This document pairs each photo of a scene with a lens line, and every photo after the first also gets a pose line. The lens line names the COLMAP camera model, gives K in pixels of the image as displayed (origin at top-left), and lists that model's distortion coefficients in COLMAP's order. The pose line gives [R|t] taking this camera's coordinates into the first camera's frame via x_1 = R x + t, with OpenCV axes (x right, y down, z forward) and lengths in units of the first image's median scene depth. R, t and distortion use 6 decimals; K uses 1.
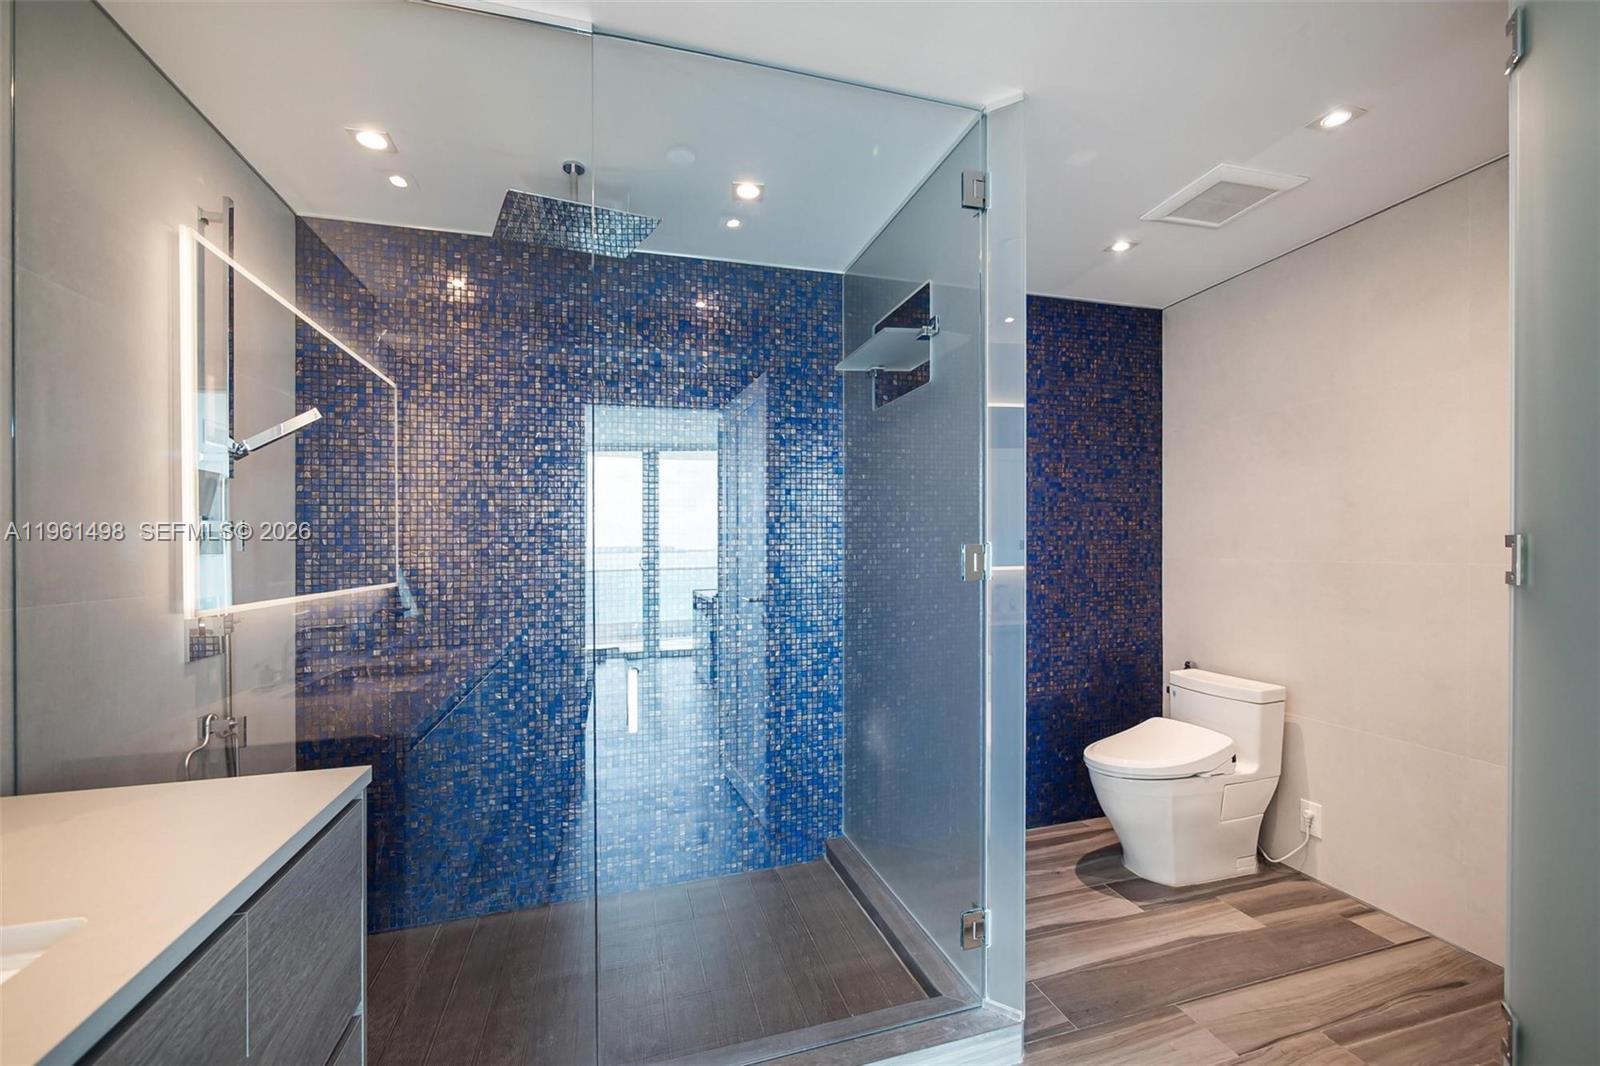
lens RADIAL K [[652.9, 0, 790.8], [0, 652.9, 534.7], [0, 0, 1]] dist [0.000009, 0.000657]
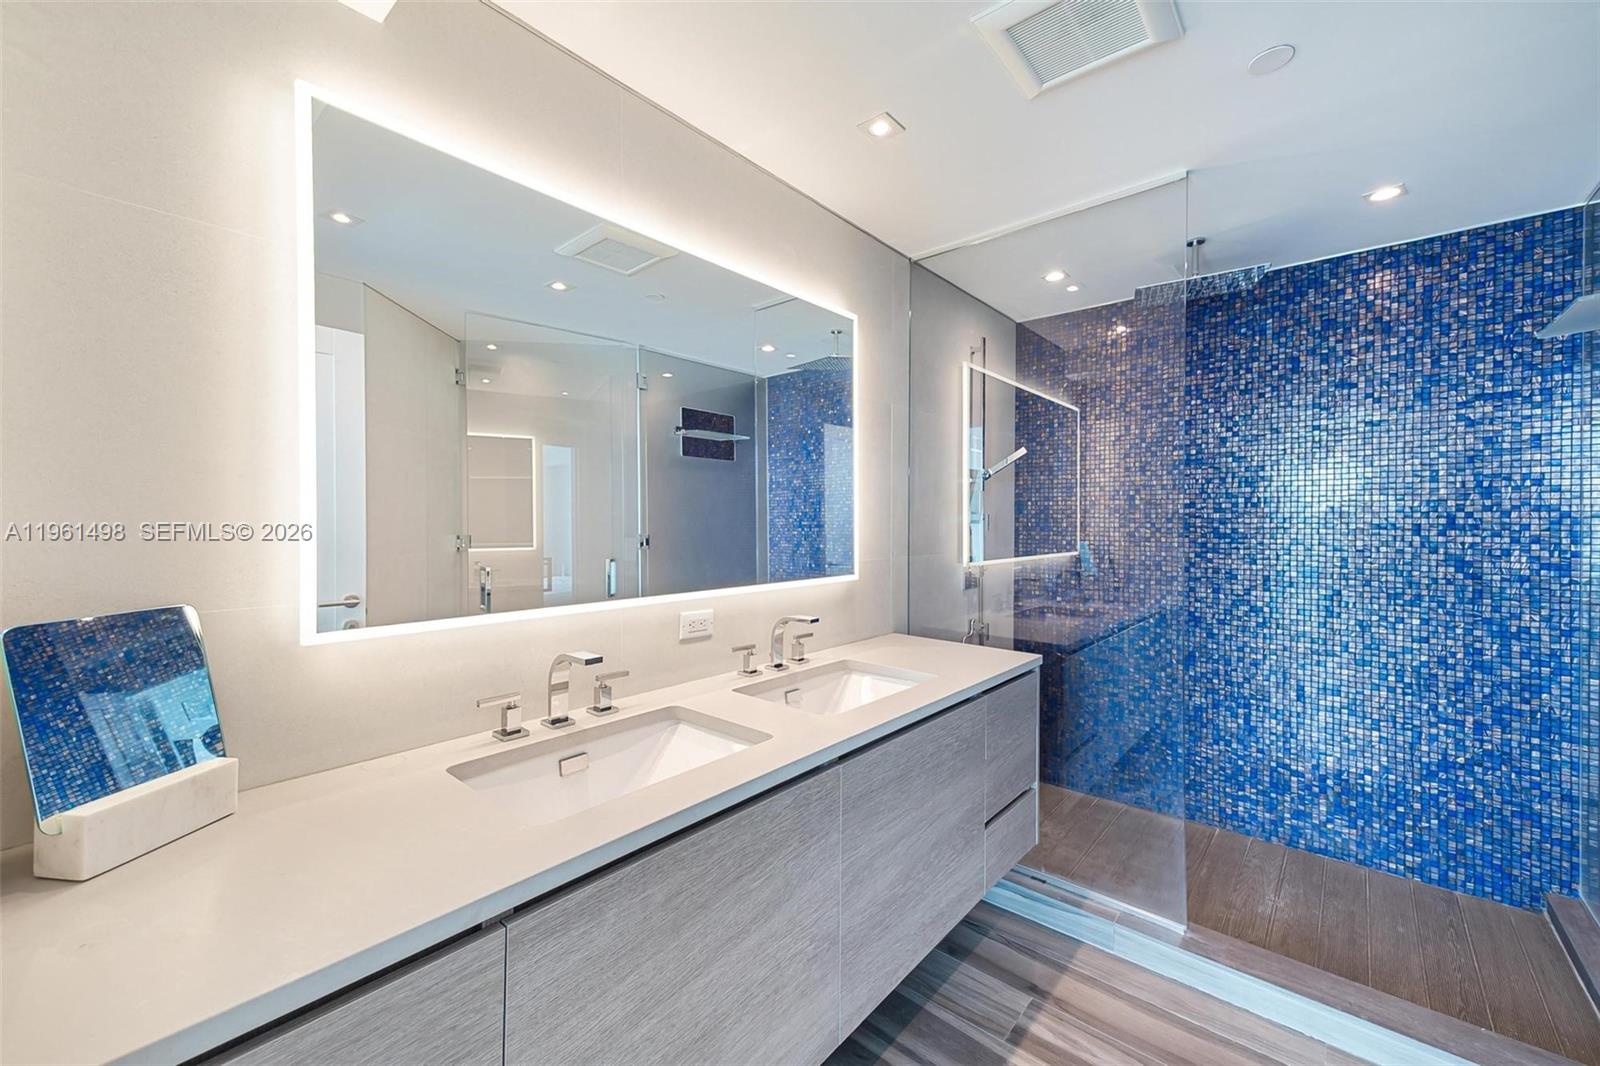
lens RADIAL K [[652.9, 0, 790.8], [0, 652.9, 534.7], [0, 0, 1]] dist [0.000009, 0.000657]
pose [[0.543849, 0.040697, -0.838195, 0.261344], [0.006094, 0.998605, 0.052440, -0.044652], [0.839161, -0.033628, 0.542843, -0.302216]]
